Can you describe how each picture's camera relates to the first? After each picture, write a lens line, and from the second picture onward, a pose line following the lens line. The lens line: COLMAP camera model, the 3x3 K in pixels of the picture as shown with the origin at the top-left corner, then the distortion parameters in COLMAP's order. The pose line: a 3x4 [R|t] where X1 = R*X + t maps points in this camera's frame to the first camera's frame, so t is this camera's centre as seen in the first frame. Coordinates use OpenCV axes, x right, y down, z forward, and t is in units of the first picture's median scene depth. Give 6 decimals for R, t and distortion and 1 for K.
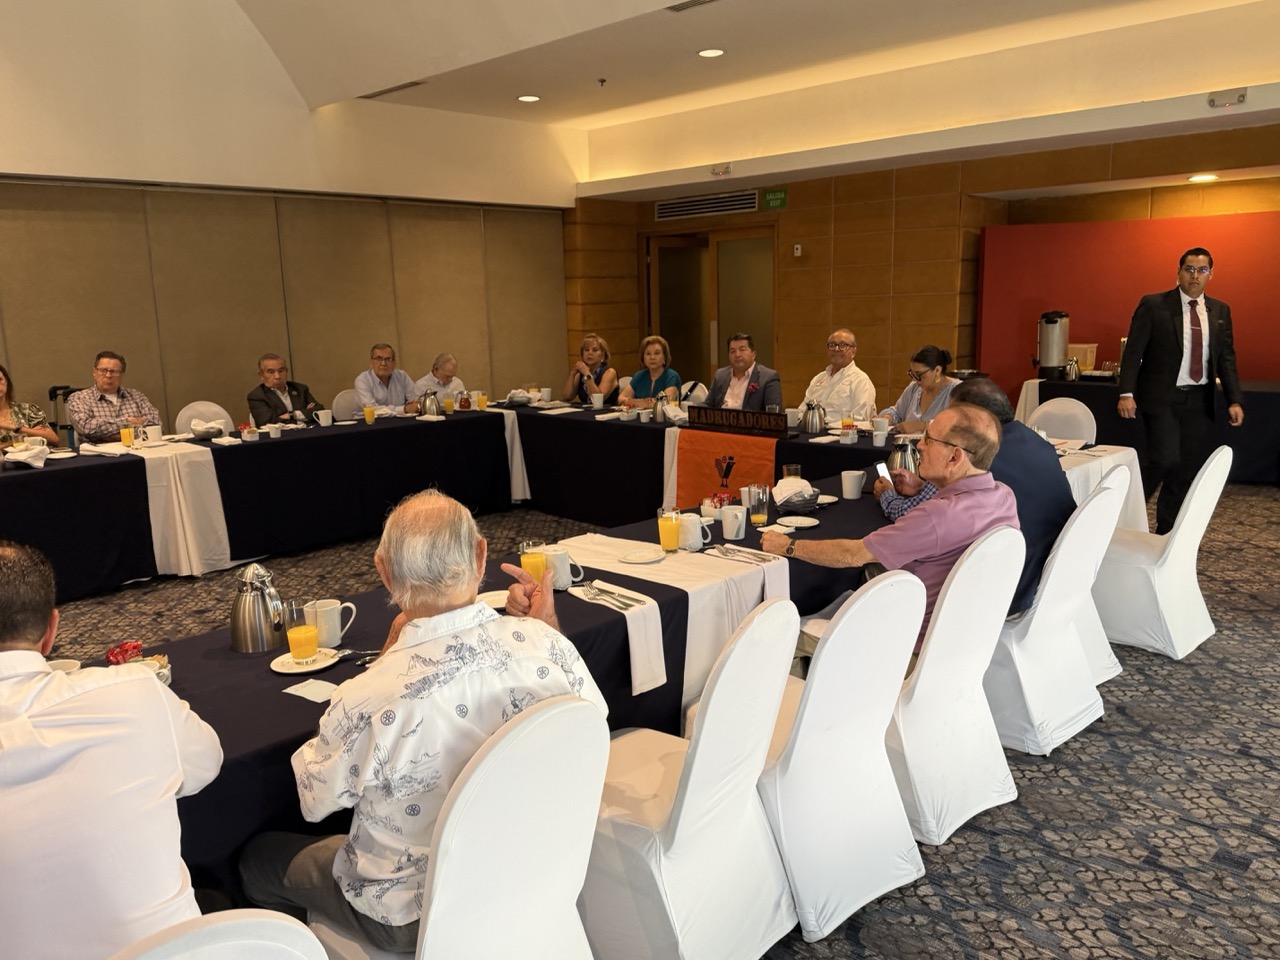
lens RADIAL K [[991.8, 0, 640.0], [0, 991.8, 480.0], [0, 0, 1]] dist [0.069664, -0.006679]
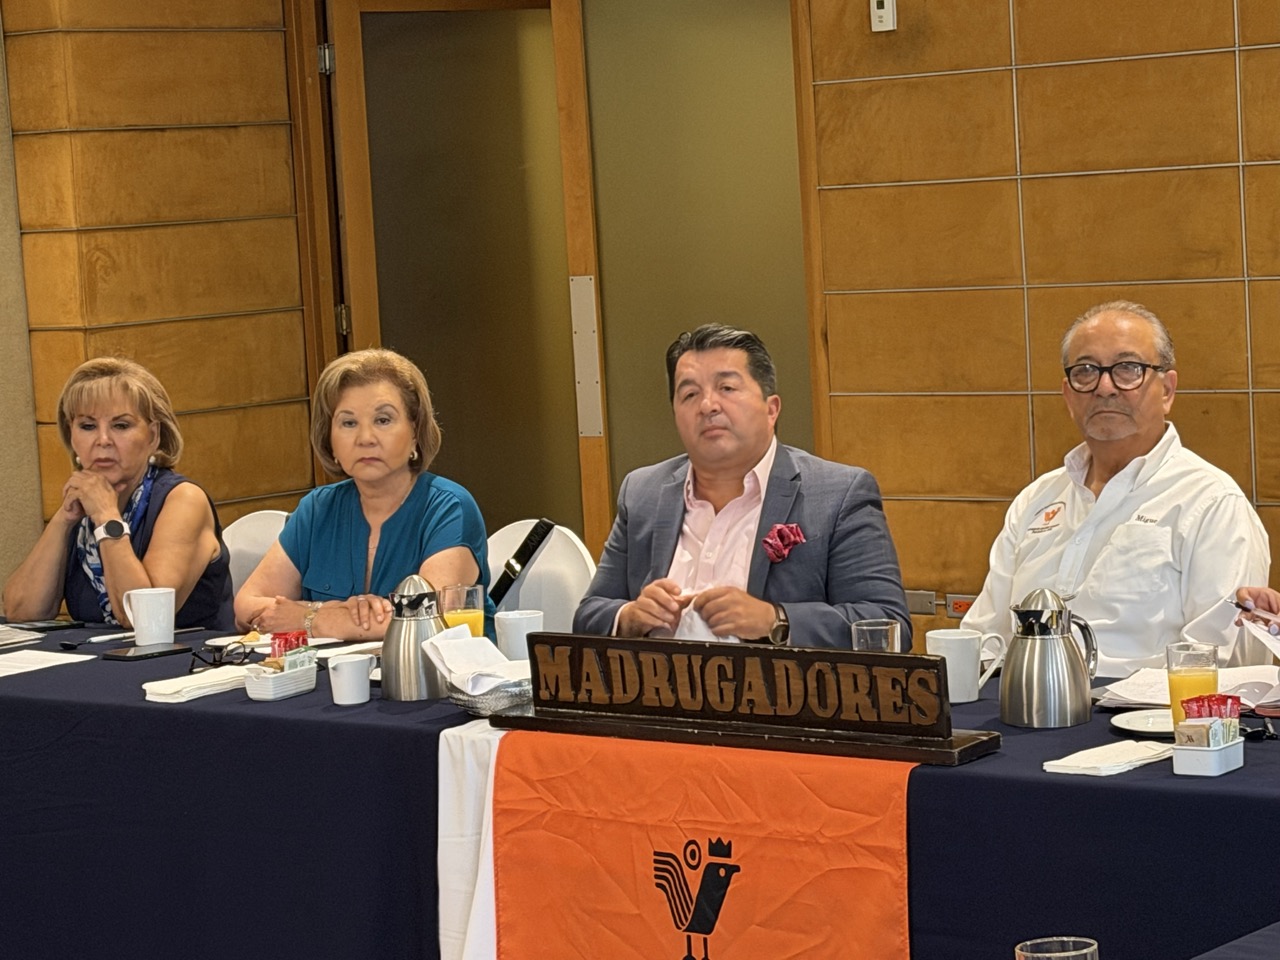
lens RADIAL K [[3407.3, 0, 640.0], [0, 3407.3, 480.0], [0, 0, 1]] dist [-0.009837, 0.945392]
pose [[0.994226, -0.040353, 0.099426, -0.005178], [0.049749, 0.994337, -0.093906, -0.029666], [-0.095074, 0.098310, 0.990604, 0.152919]]
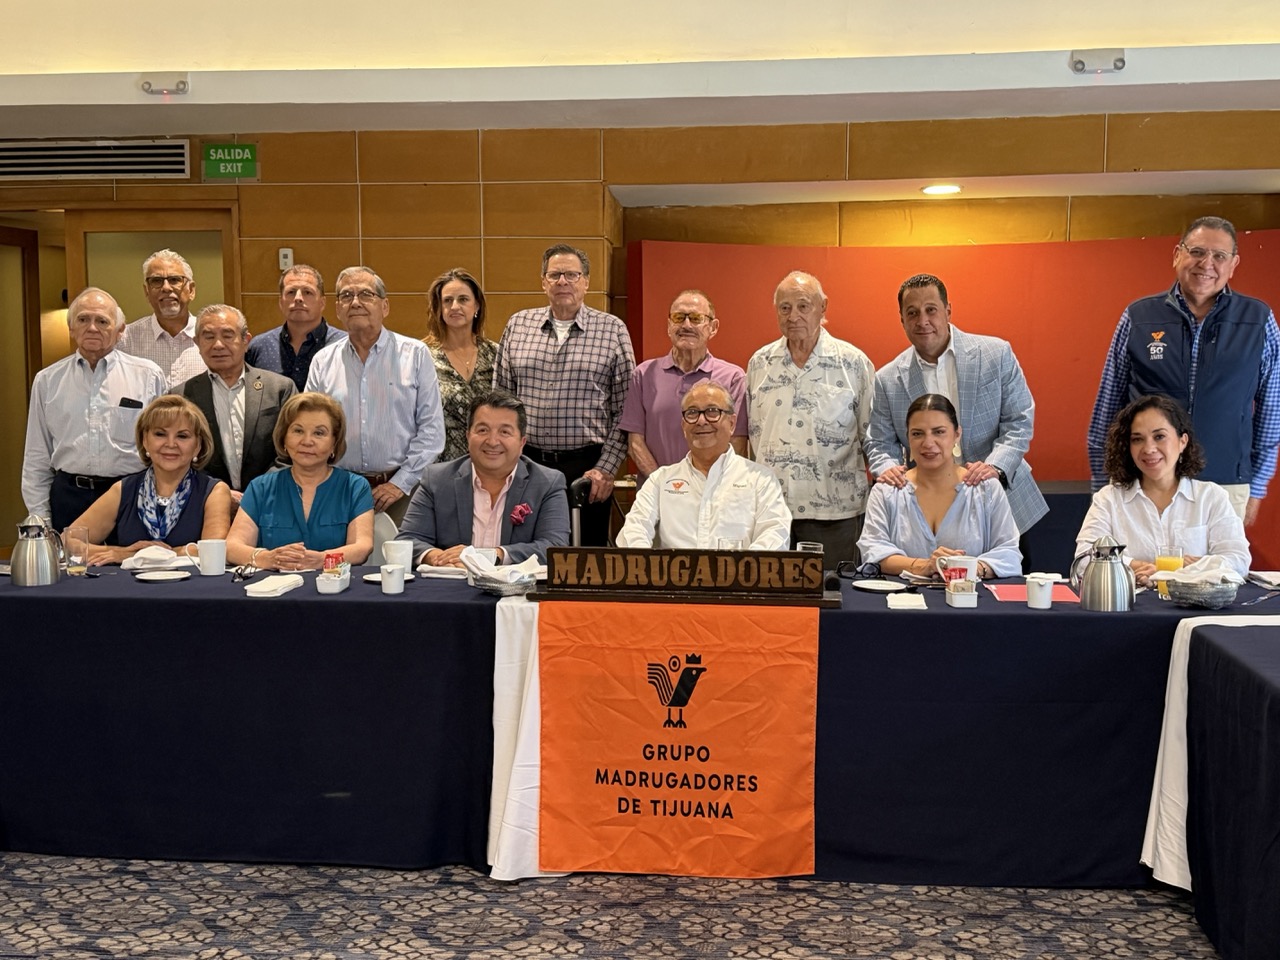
lens RADIAL K [[1517.6, 0, 640.0], [0, 1517.6, 480.0], [0, 0, 1]] dist [0.138996, 0.013802]
pose [[0.802494, -0.021740, 0.596263, -0.287142], [0.092364, 0.991816, -0.088148, -0.037990], [-0.589467, 0.125811, 0.797935, 0.400451]]
